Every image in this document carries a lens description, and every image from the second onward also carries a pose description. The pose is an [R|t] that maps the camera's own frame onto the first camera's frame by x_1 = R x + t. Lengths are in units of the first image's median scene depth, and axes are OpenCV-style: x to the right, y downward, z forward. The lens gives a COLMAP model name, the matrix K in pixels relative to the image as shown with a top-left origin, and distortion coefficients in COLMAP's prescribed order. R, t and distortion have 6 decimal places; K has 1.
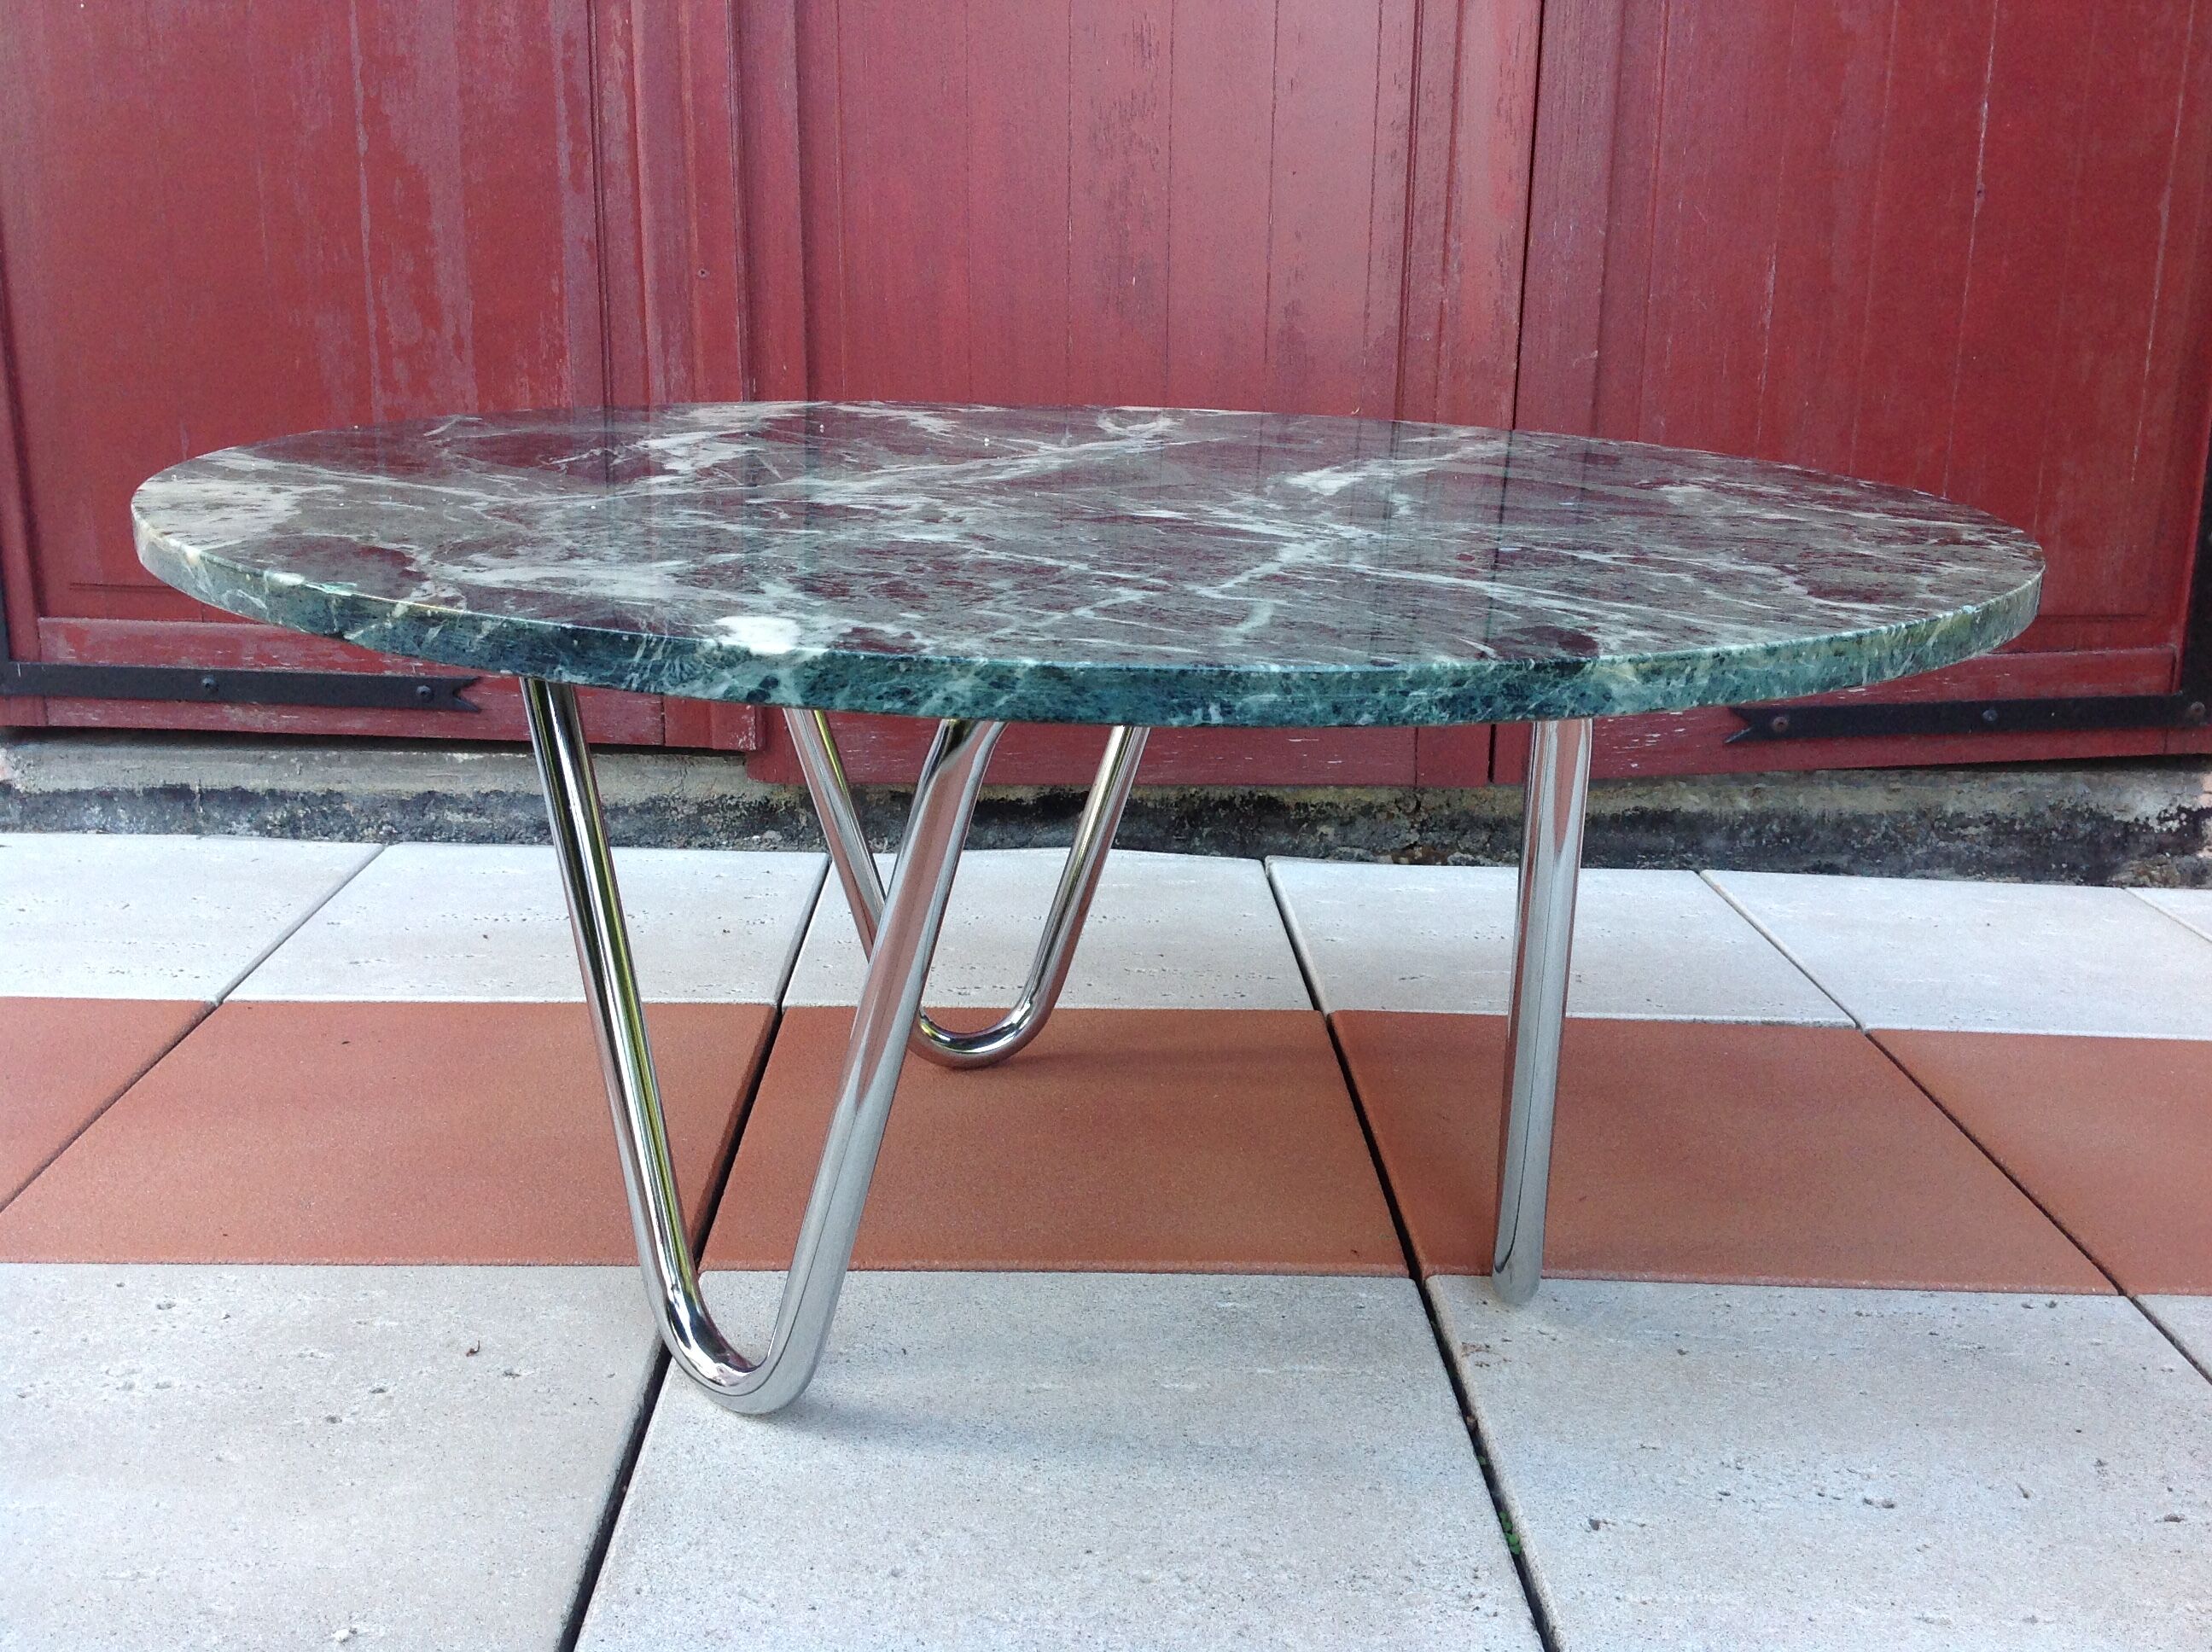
lens RADIAL K [[2070.6, 0, 1104.3], [0, 2070.6, 828.5], [0, 0, 1]] dist [0.136999, -0.306354]
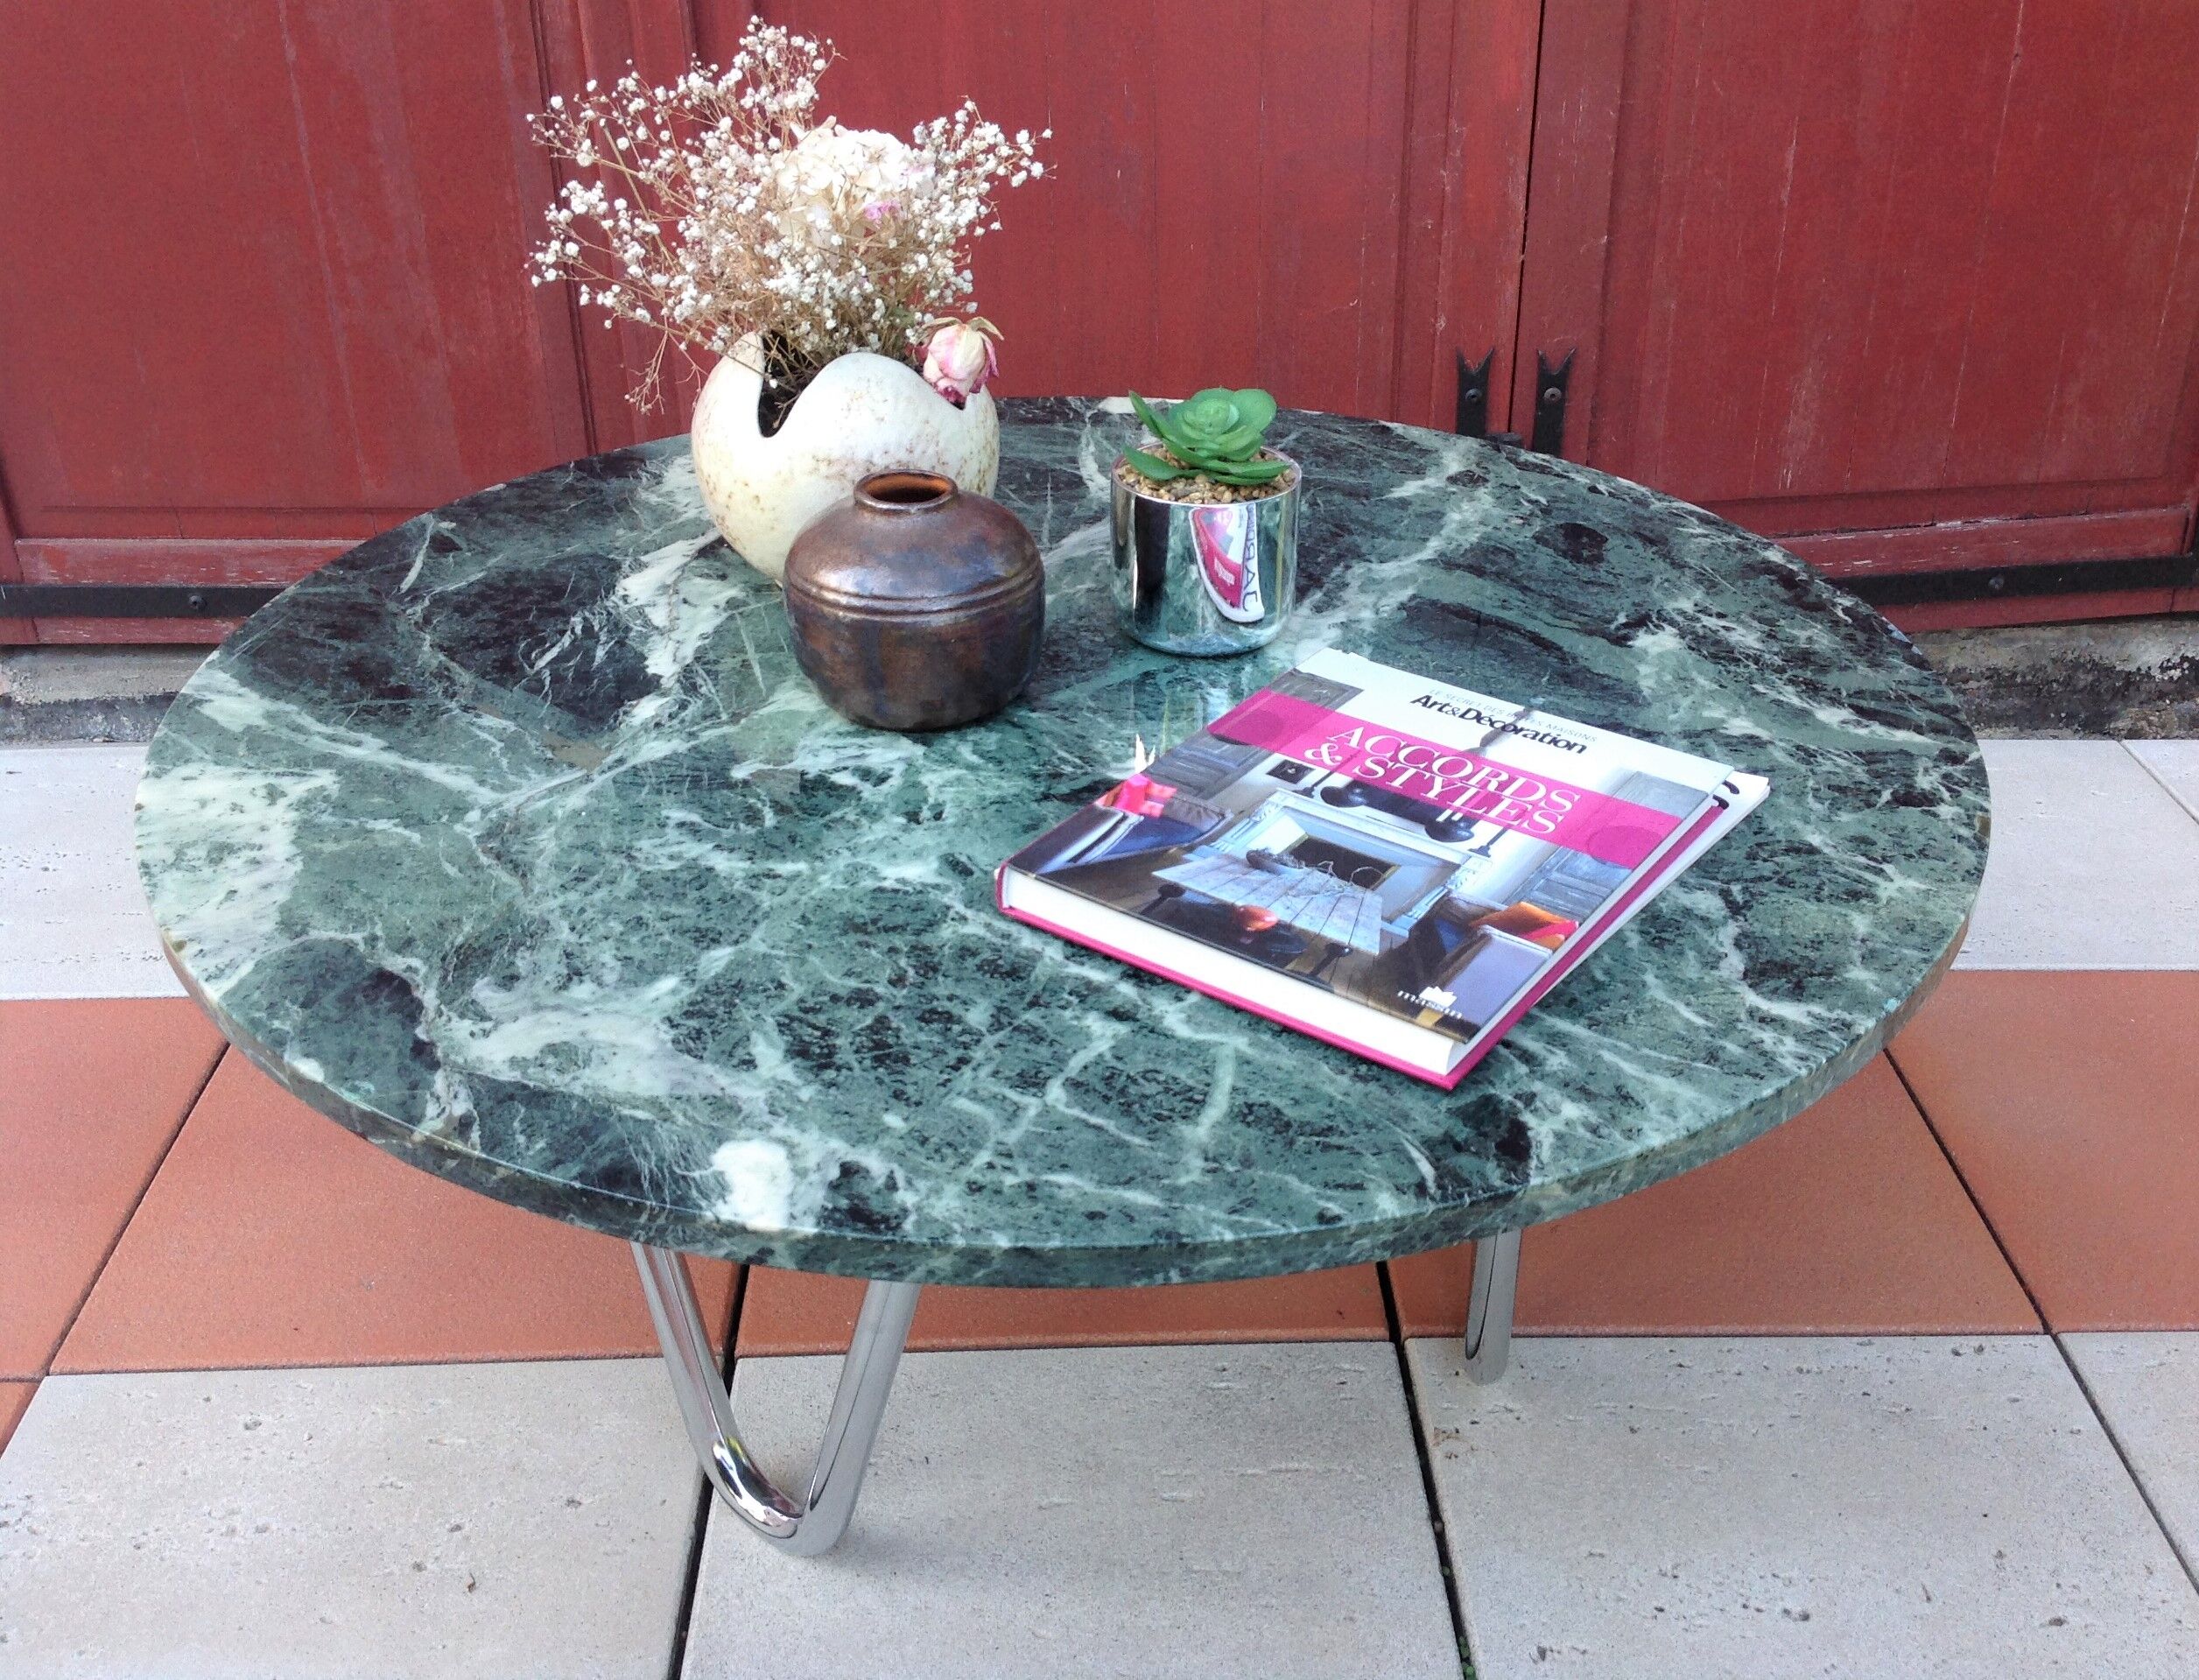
lens RADIAL K [[2123.3, 0, 1130.5], [0, 2123.3, 834.4], [0, 0, 1]] dist [0.138826, -0.316550]
pose [[0.999633, -0.026921, -0.003142, 0.022433], [0.026913, 0.972187, 0.232655, -0.307630], [-0.003209, -0.232654, 0.972554, -0.022615]]
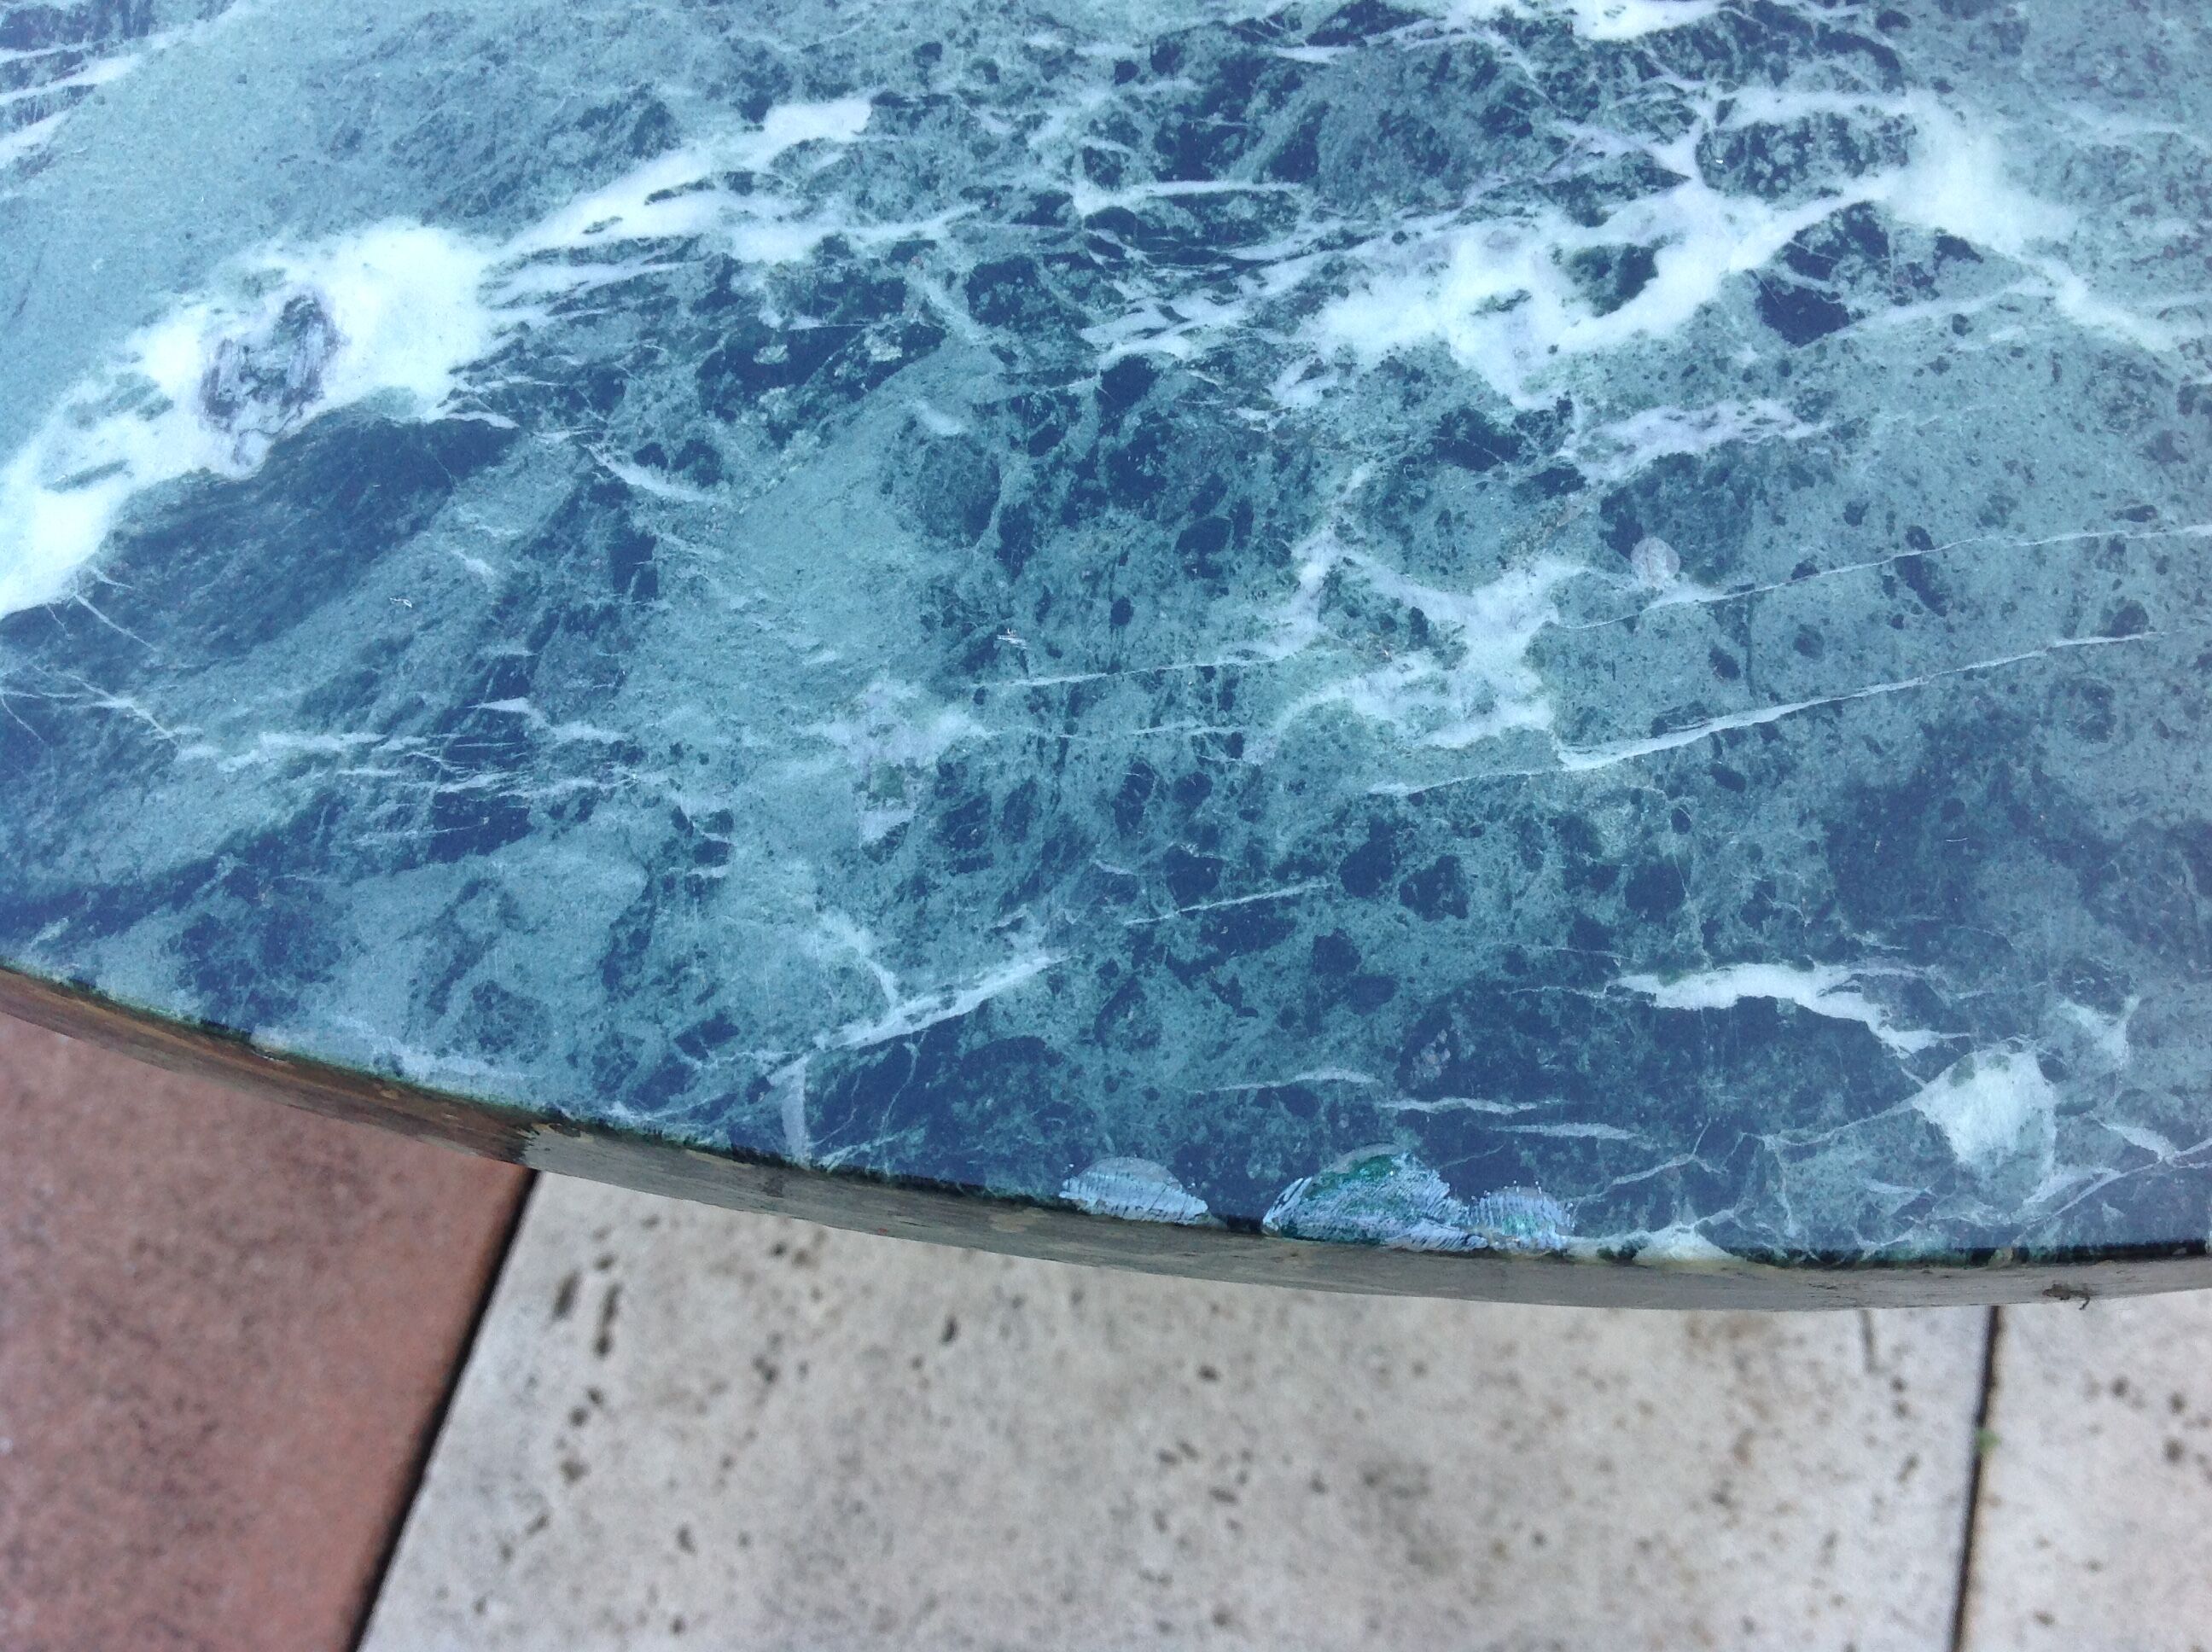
lens RADIAL K [[2183.3, 0, 1106.0], [0, 2183.3, 826.0], [0, 0, 1]] dist [0.135631, -0.393922]
pose [[-0.166071, 0.888093, -0.428615, 0.423075], [-0.334303, 0.358208, 0.871739, -0.282448], [0.927719, 0.288057, 0.237404, 0.914707]]
